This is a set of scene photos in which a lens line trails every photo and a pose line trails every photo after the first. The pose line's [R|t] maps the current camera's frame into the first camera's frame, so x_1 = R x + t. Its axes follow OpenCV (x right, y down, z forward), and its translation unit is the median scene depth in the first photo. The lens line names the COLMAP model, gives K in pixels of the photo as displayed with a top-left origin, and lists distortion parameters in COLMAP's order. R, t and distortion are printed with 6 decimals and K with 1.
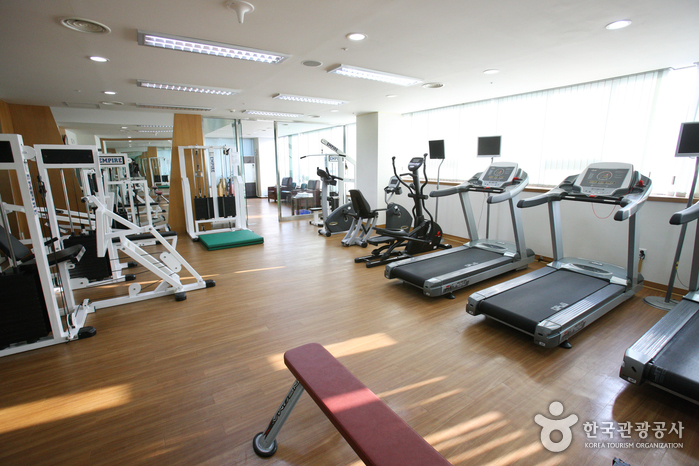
lens RADIAL K [[322.7, 0, 347.2], [0, 322.7, 232.5], [0, 0, 1]] dist [-0.053189, 0.016084]
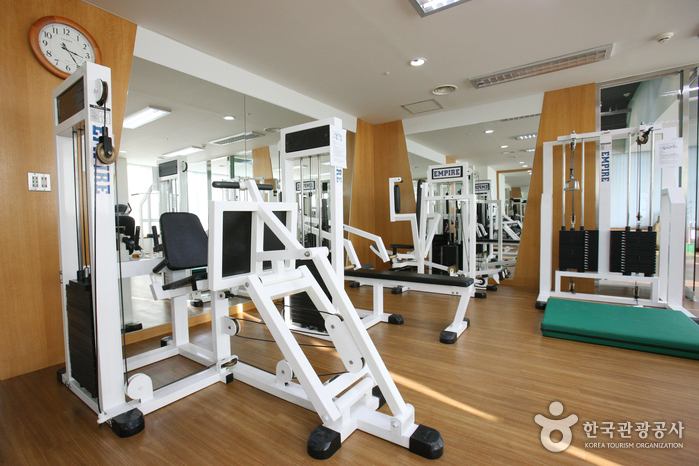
lens RADIAL K [[322.7, 0, 350.3], [0, 322.7, 227.6], [0, 0, 1]] dist [-0.053189, 0.016084]
pose [[0.368787, 0.026420, -0.929138, -0.101502], [-0.185440, 0.981593, -0.045692, -0.018466], [0.910828, 0.189150, 0.366898, 0.454610]]
